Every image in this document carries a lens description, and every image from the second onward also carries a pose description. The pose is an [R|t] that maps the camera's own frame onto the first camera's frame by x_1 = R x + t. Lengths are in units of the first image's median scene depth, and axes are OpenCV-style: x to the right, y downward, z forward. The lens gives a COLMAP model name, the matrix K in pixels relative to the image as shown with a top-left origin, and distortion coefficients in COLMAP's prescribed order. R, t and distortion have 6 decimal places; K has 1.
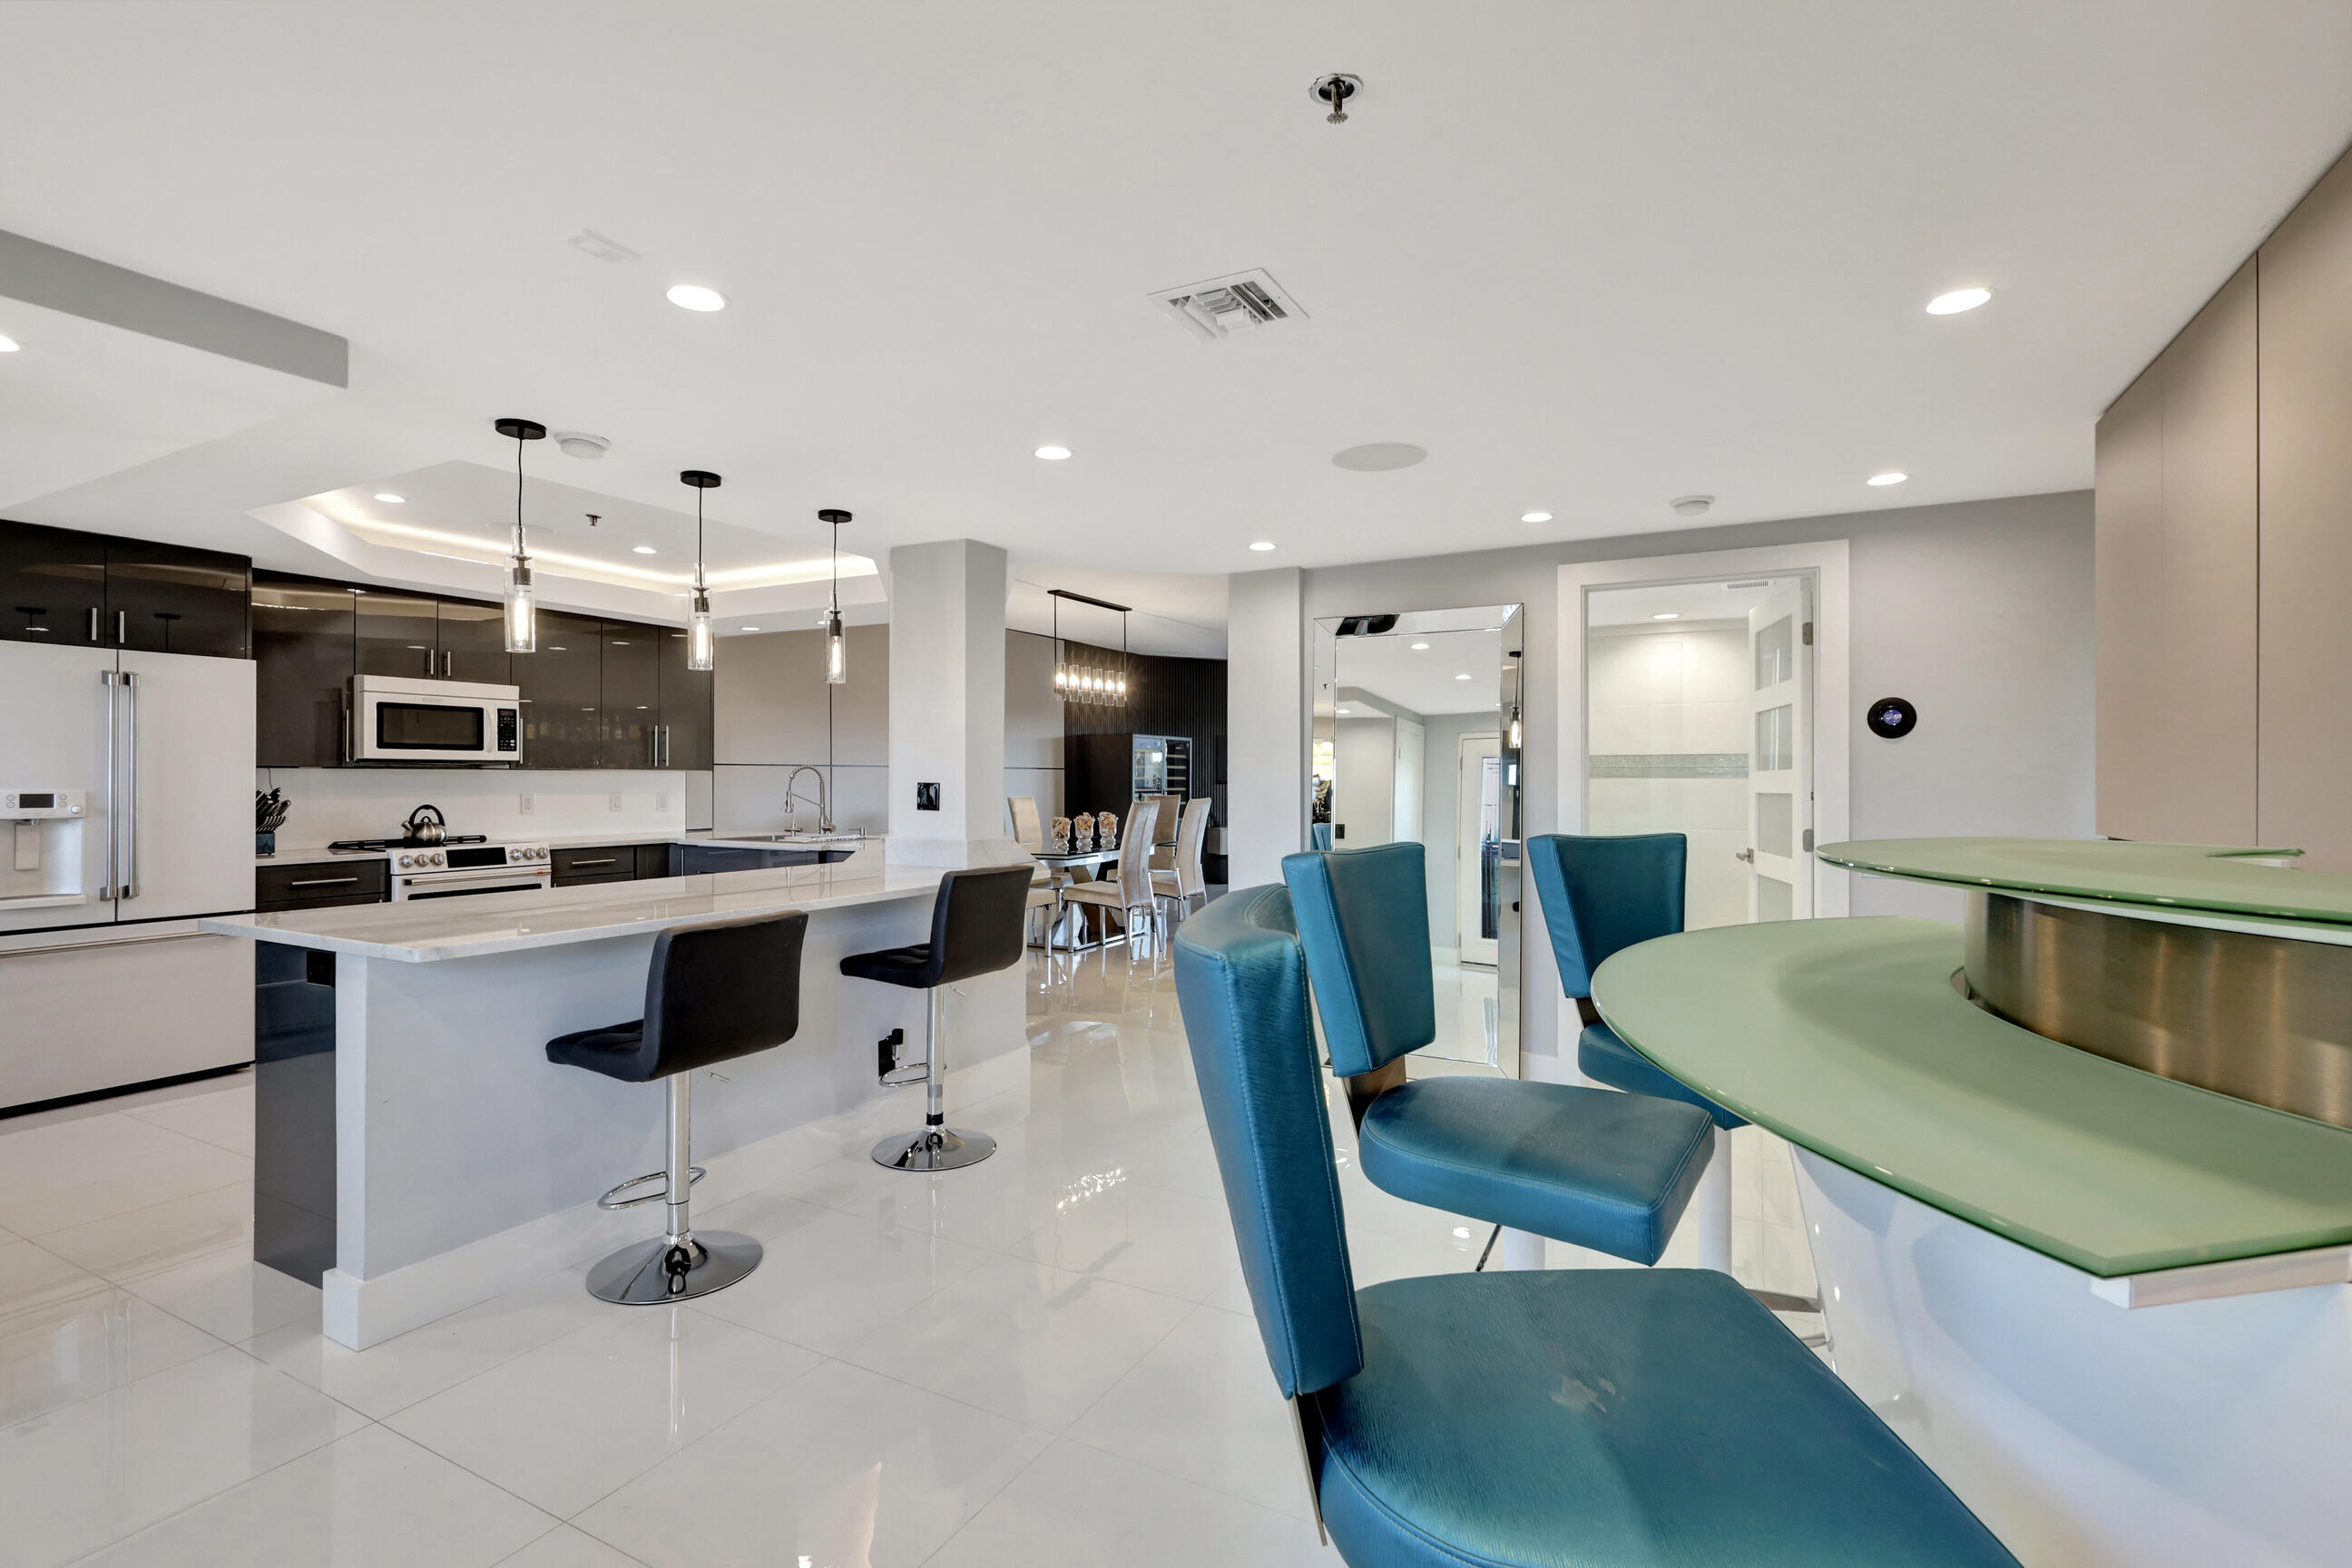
lens RADIAL K [[1098.2, 0, 1185.6], [0, 1098.2, 779.6], [0, 0, 1]] dist [0.002257, 0.000243]
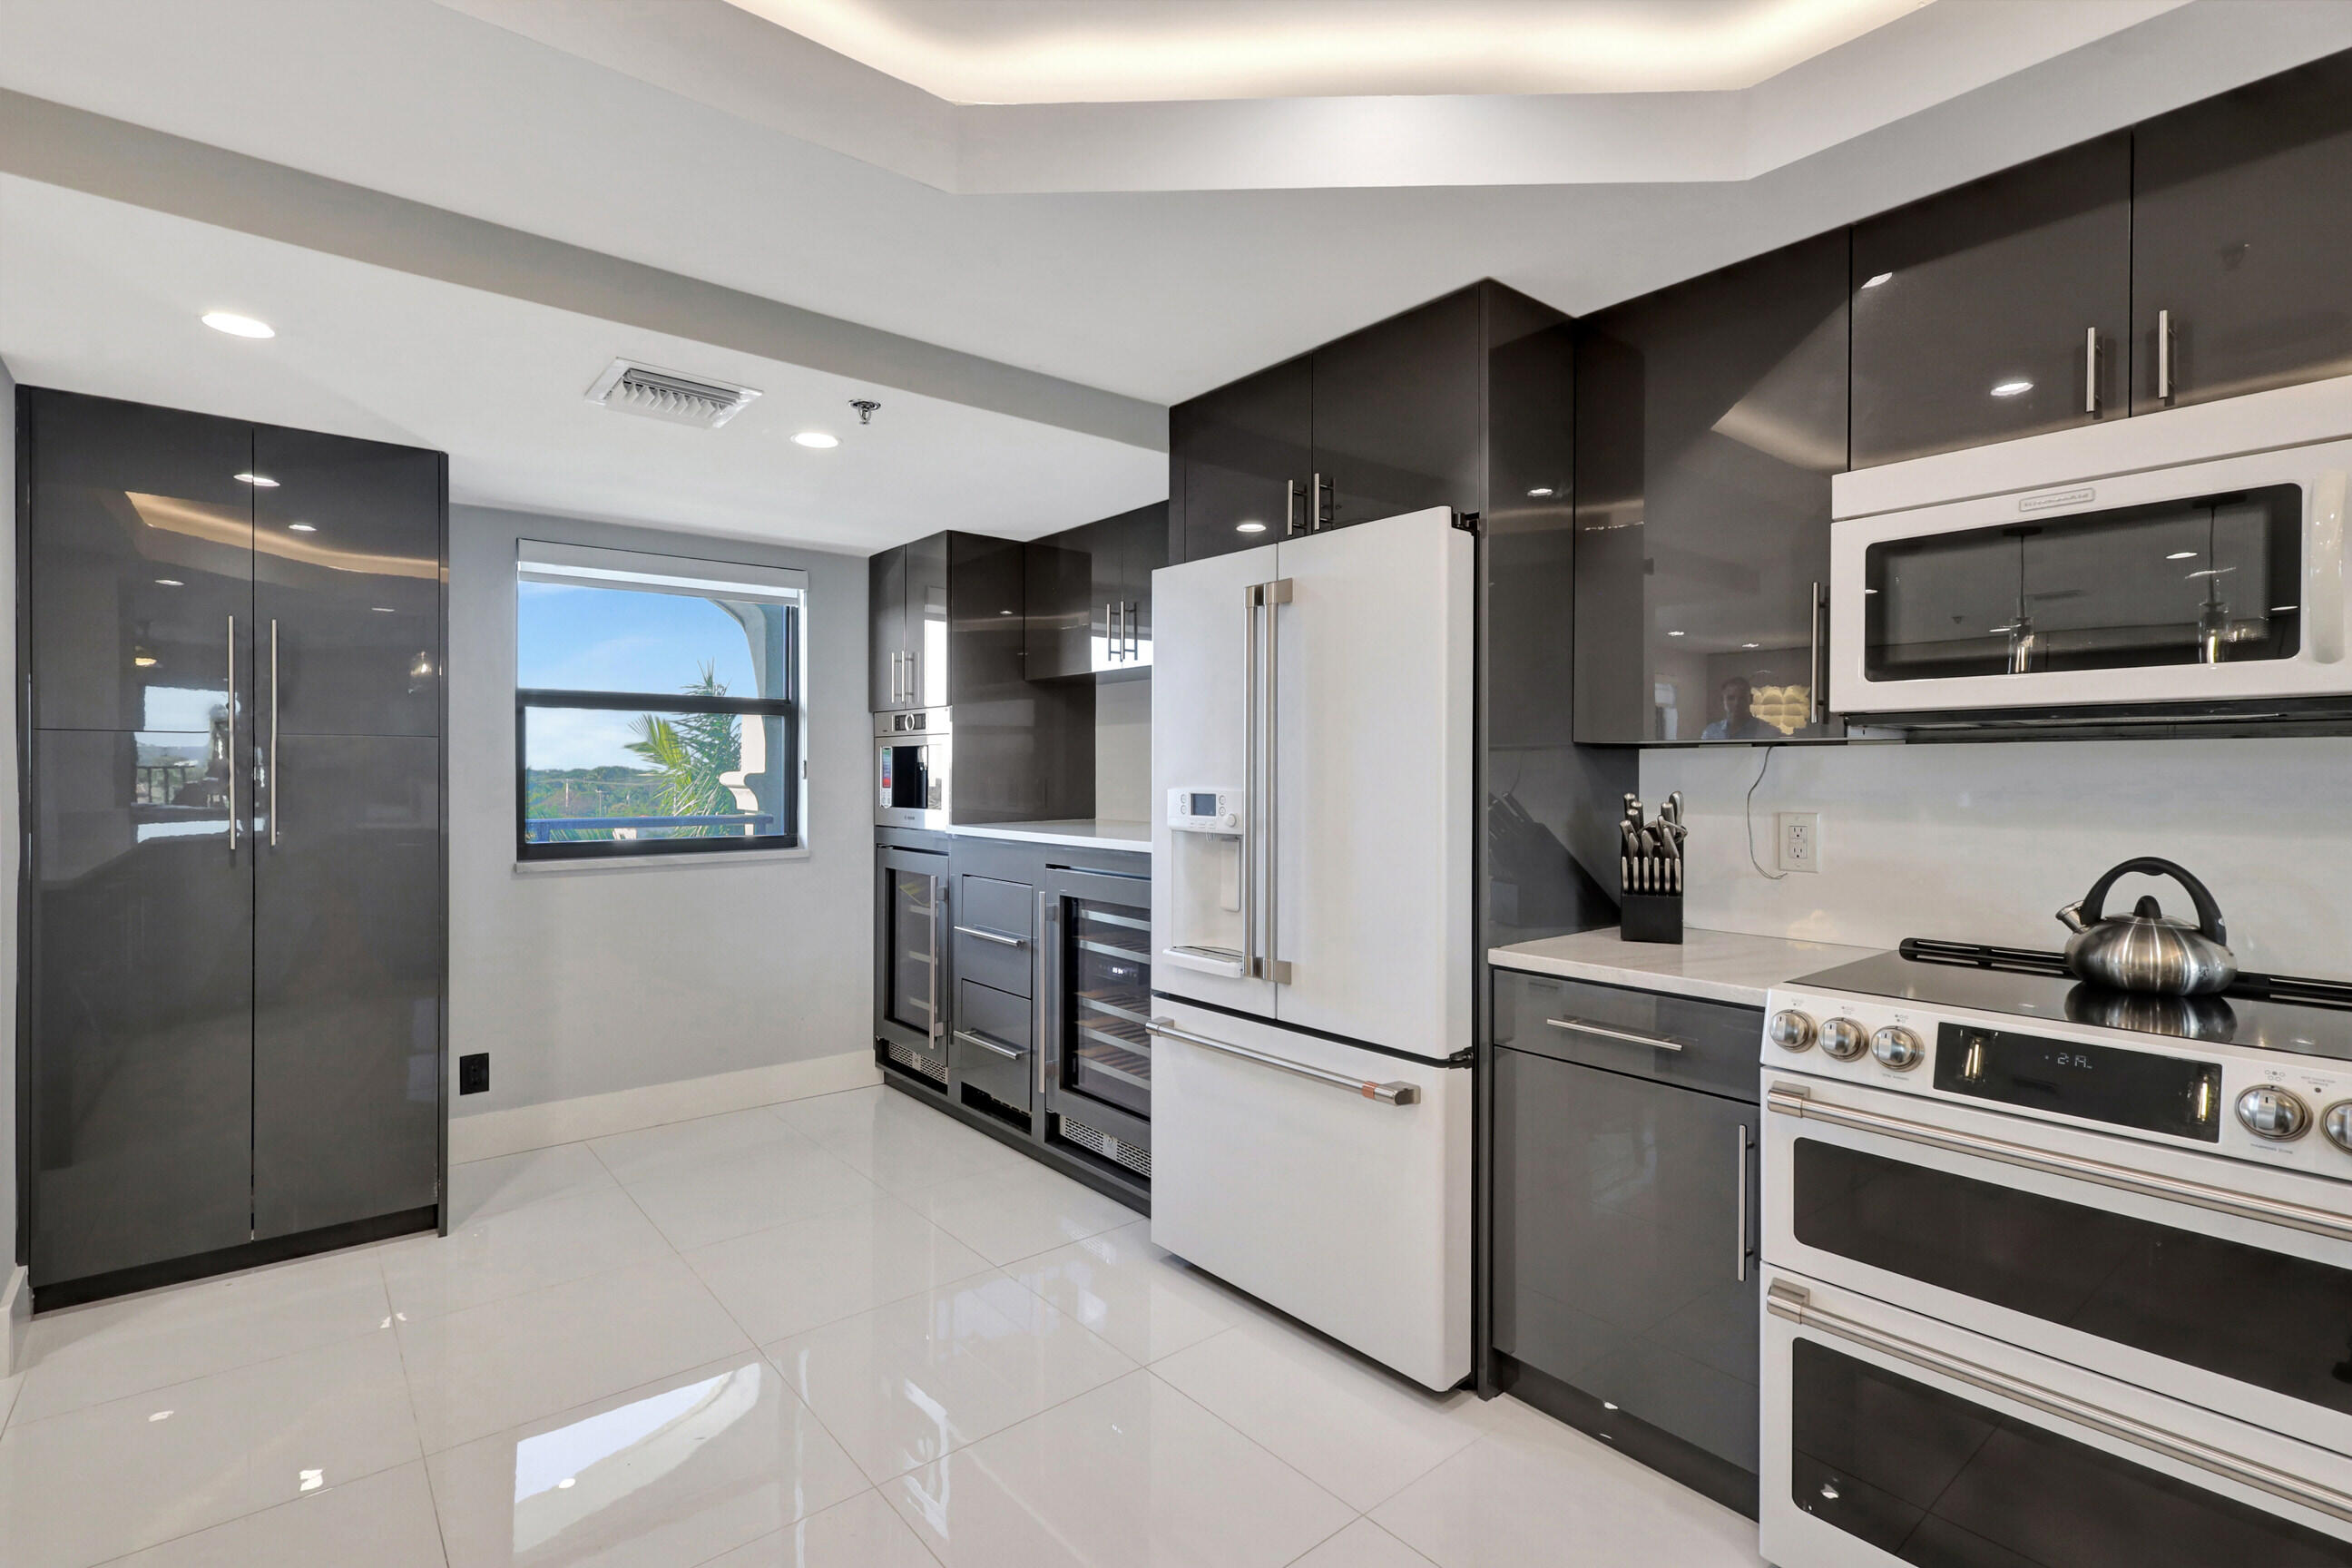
lens RADIAL K [[1098.2, 0, 1185.6], [0, 1098.2, 779.6], [0, 0, 1]] dist [0.002257, 0.000243]
pose [[-0.371306, 0.000328, -0.928511, -0.337140], [-0.005916, 0.999979, 0.002719, 0.002426], [0.928492, 0.006502, -0.371296, 0.923887]]
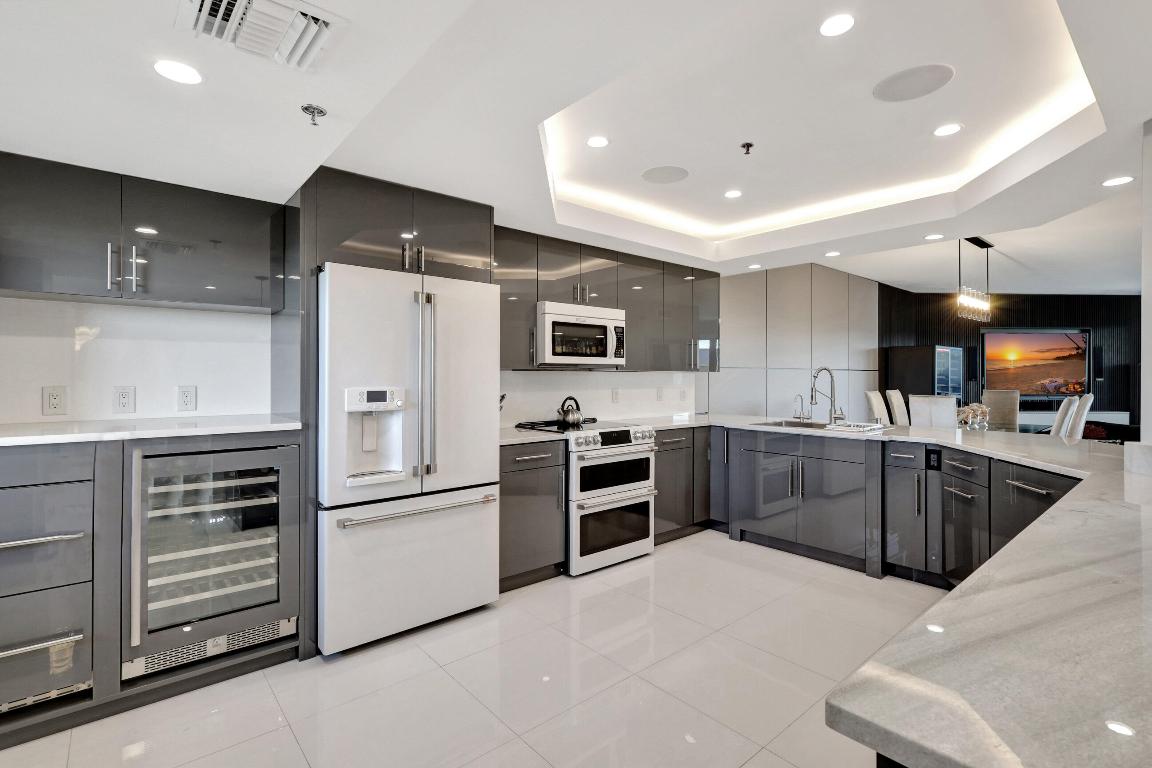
lens RADIAL K [[537.9, 0, 580.7], [0, 537.9, 381.9], [0, 0, 1]] dist [0.002257, 0.000243]
pose [[0.935817, 0.002942, -0.352474, -0.466150], [-0.000035, 0.999966, 0.008253, -0.001445], [0.352486, -0.007711, 0.935785, 0.390726]]
